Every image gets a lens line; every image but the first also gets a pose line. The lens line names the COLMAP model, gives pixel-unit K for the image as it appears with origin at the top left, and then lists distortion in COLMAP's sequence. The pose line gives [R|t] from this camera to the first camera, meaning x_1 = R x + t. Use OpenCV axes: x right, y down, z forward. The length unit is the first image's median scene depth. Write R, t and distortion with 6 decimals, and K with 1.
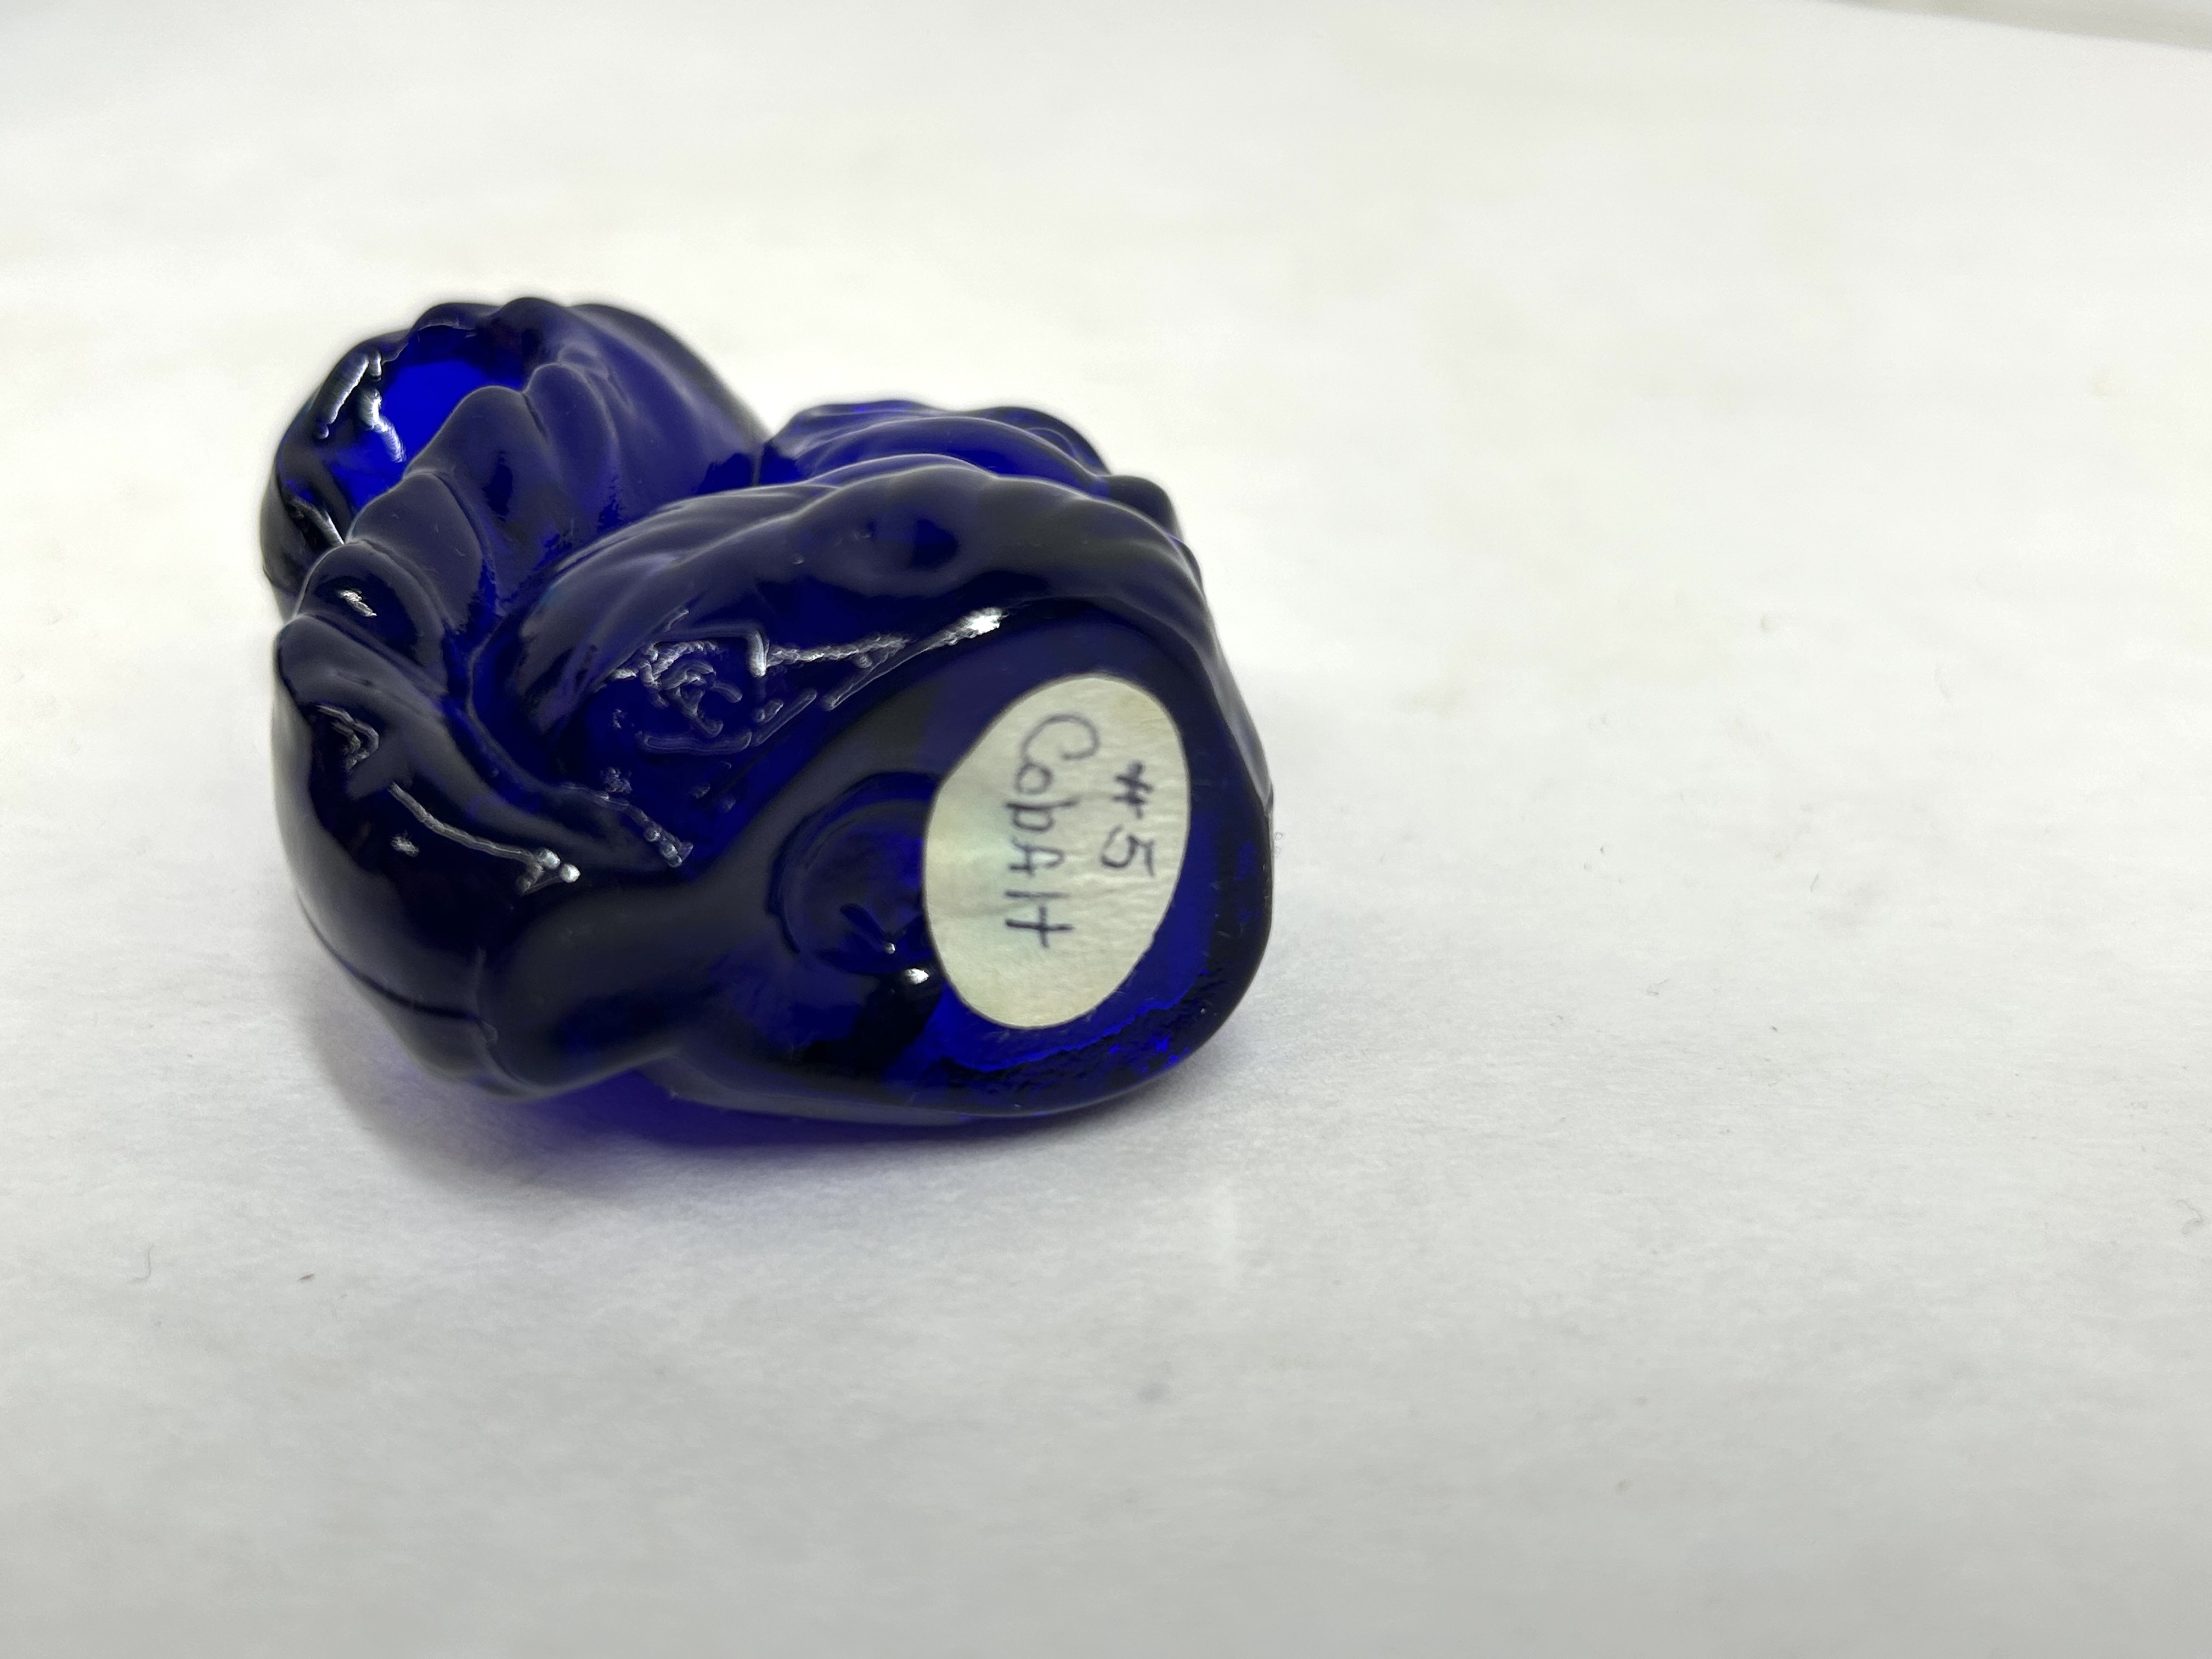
lens RADIAL K [[2294.2, 0, 1106.0], [0, 2294.2, 829.5], [0, 0, 1]] dist [0.004380, -0.002351]
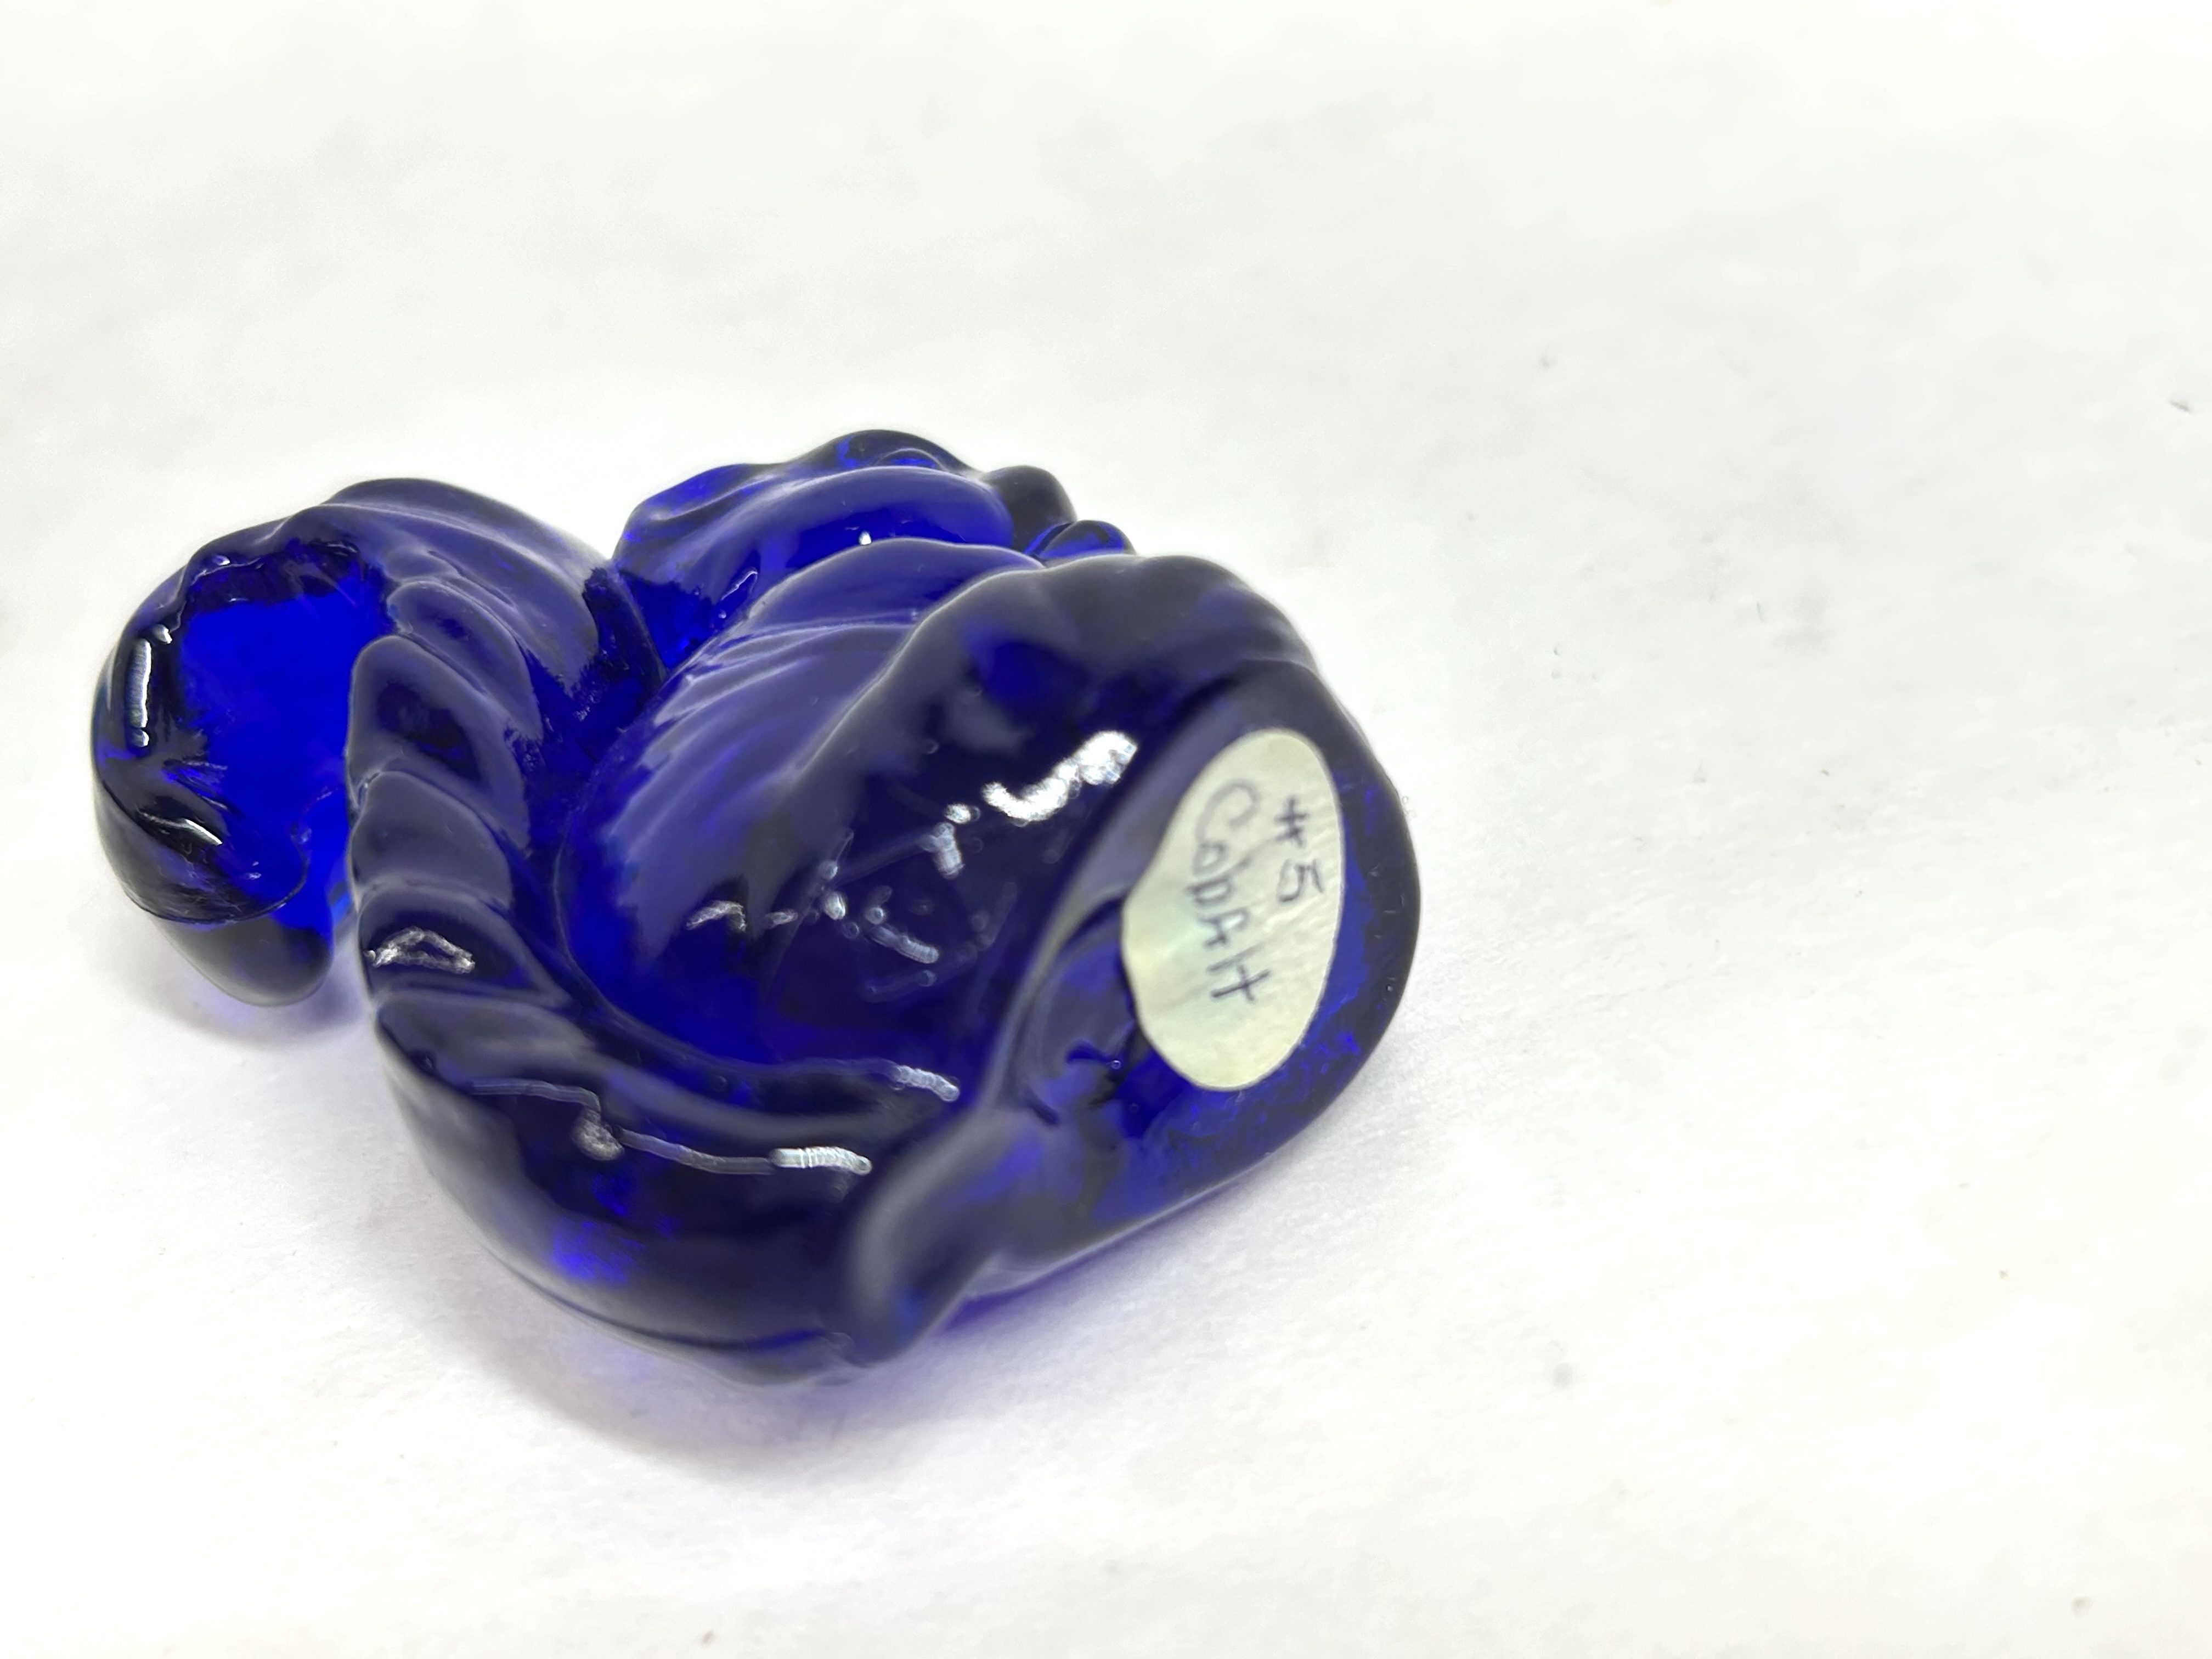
lens RADIAL K [[2294.2, 0, 1106.0], [0, 2294.2, 829.5], [0, 0, 1]] dist [0.004380, -0.002351]
pose [[0.905895, -0.381460, 0.183963, -0.236366], [0.355491, 0.921016, 0.159232, -0.195323], [-0.230174, -0.078850, 0.969950, 0.068397]]
